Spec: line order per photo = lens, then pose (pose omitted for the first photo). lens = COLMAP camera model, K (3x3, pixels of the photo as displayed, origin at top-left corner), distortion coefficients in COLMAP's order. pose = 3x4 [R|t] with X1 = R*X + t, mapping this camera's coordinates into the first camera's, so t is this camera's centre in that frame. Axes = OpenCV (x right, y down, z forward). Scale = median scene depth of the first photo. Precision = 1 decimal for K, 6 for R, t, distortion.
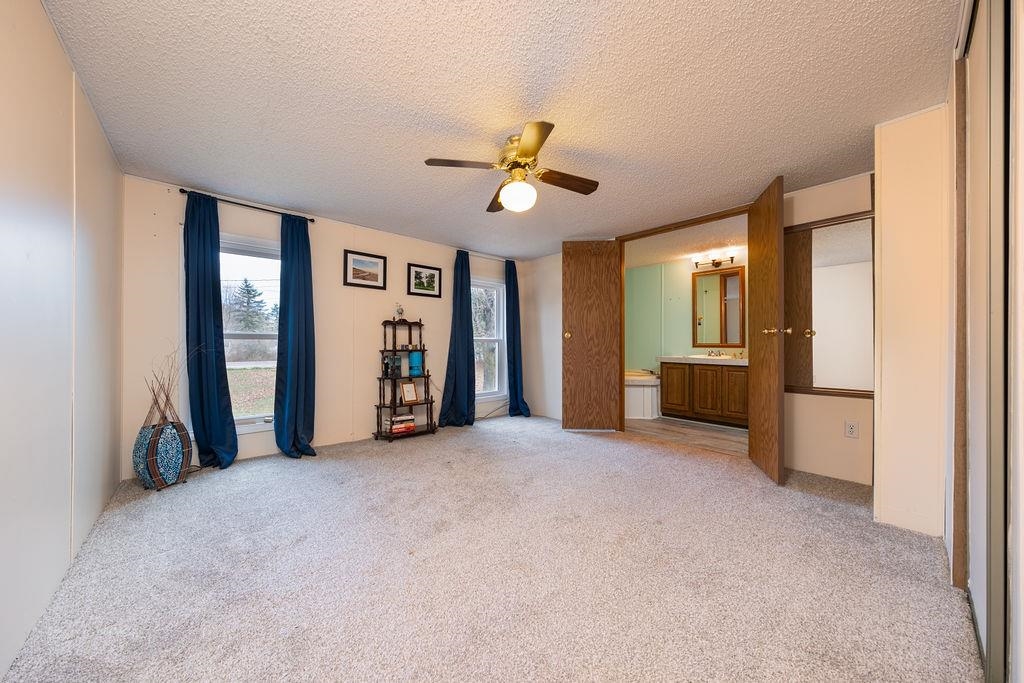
lens RADIAL K [[337.0, 0, 508.4], [0, 337.0, 344.3], [0, 0, 1]] dist [0.001775, 0.000024]
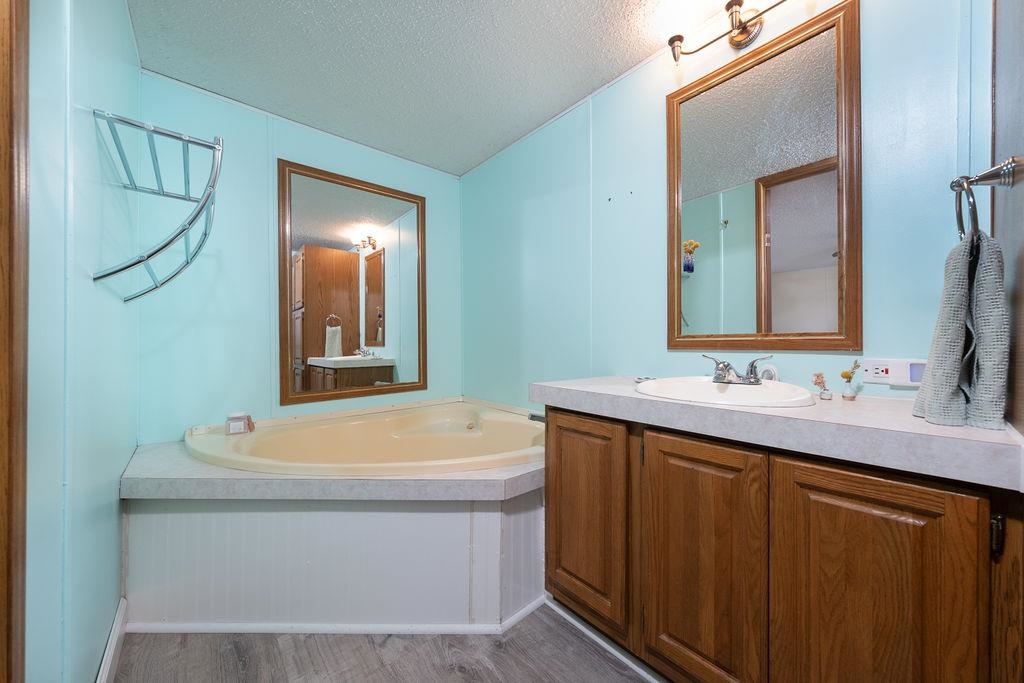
lens RADIAL K [[372.2, 0, 555.1], [0, 372.2, 345.6], [0, 0, 1]] dist [-0.003238, -0.000514]
pose [[0.997681, -0.000677, 0.068056, 0.459528], [0.000628, 1.000000, 0.000745, 0.006630], [-0.068057, -0.000701, 0.997681, 0.735770]]
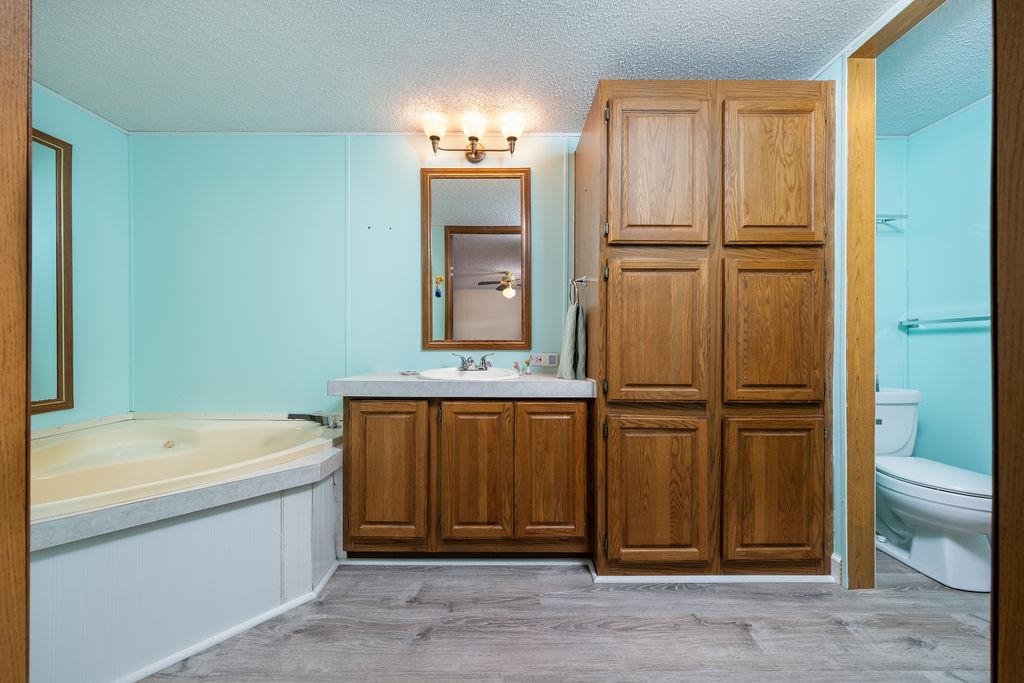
lens RADIAL K [[357.9, 0, 510.4], [0, 357.9, 345.6], [0, 0, 1]] dist [-0.001480, -0.000137]
pose [[0.649916, -0.001007, 0.760006, 0.308473], [0.002160, 0.999998, -0.000522, 0.005185], [-0.760003, 0.001981, 0.649916, 0.685253]]
